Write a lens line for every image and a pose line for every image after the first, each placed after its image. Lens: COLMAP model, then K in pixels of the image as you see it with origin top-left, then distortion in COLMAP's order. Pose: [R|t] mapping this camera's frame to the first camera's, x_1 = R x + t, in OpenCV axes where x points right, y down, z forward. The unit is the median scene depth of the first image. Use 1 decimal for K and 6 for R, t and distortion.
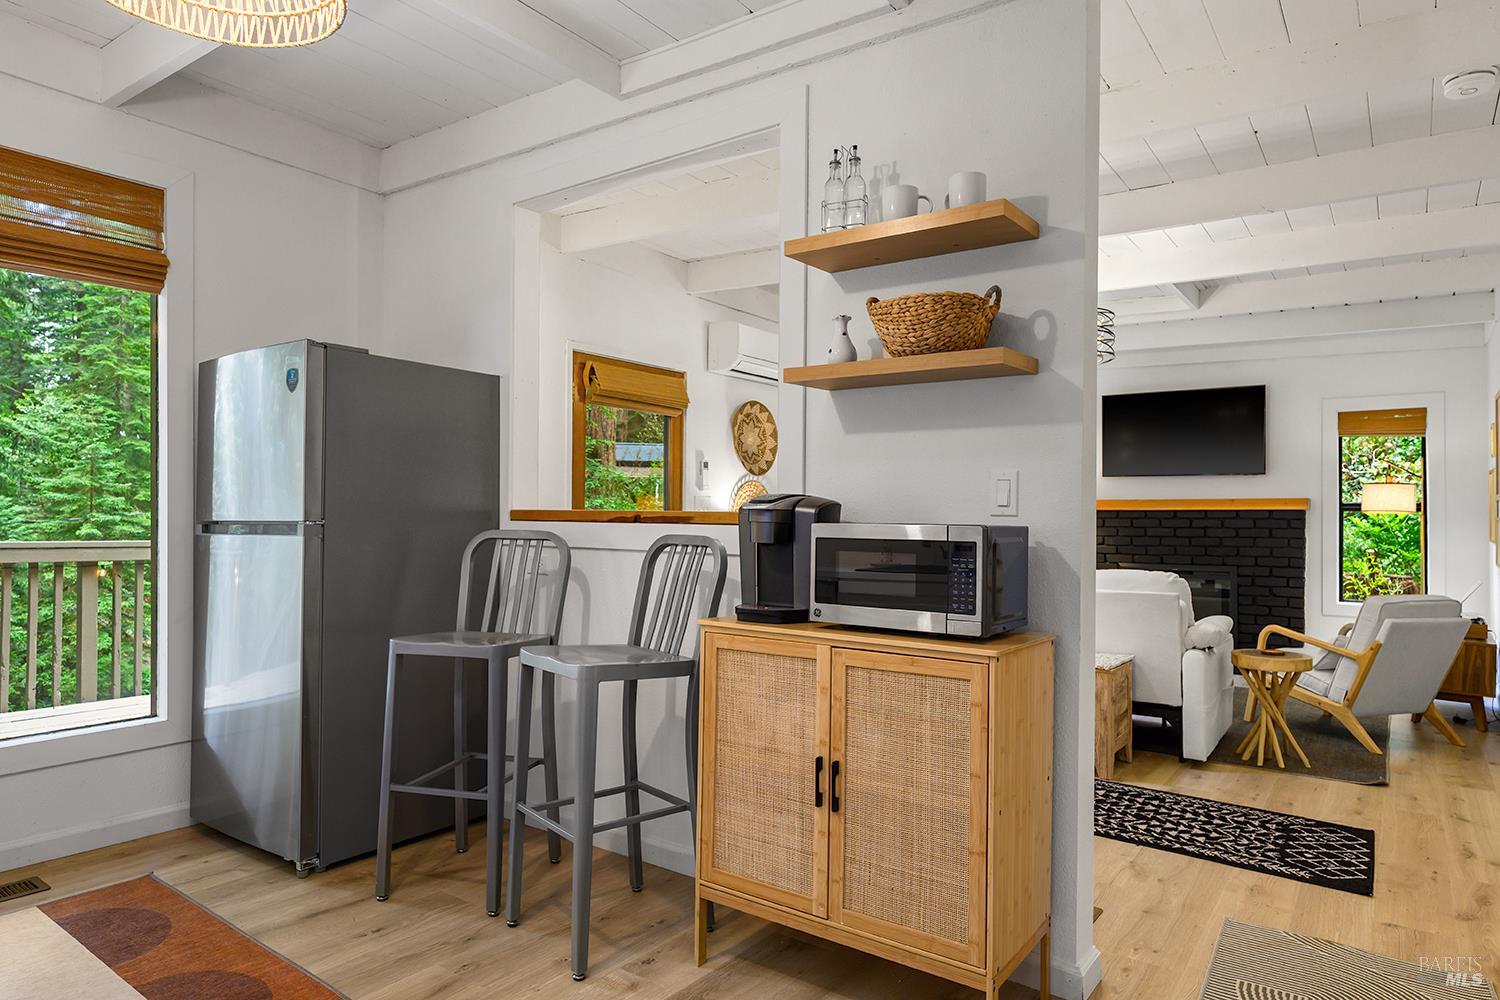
lens RADIAL K [[901.4, 0, 758.5], [0, 901.4, 509.1], [0, 0, 1]] dist [0.003073, 0.000004]
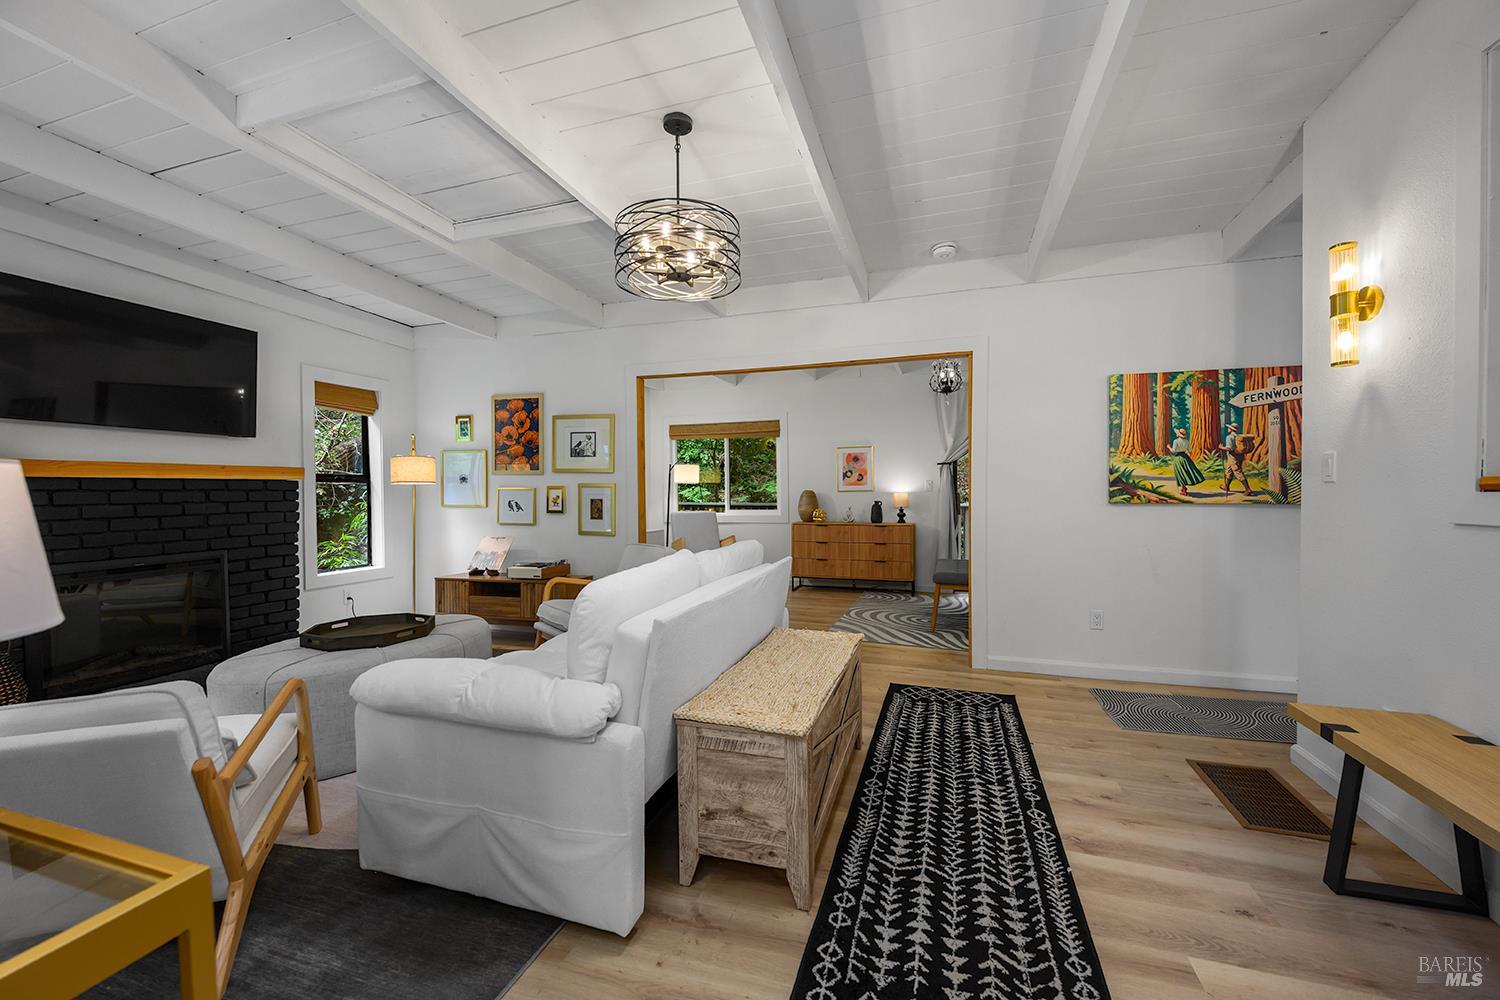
lens RADIAL K [[589.5, 0, 753.3], [0, 589.5, 499.1], [0, 0, 1]] dist [-0.000571, 0.000003]
pose [[-0.309293, -0.019206, 0.950773, -0.111065], [-0.008258, 0.999813, 0.017510, 0.005623], [-0.950931, -0.002435, -0.309393, 0.734206]]
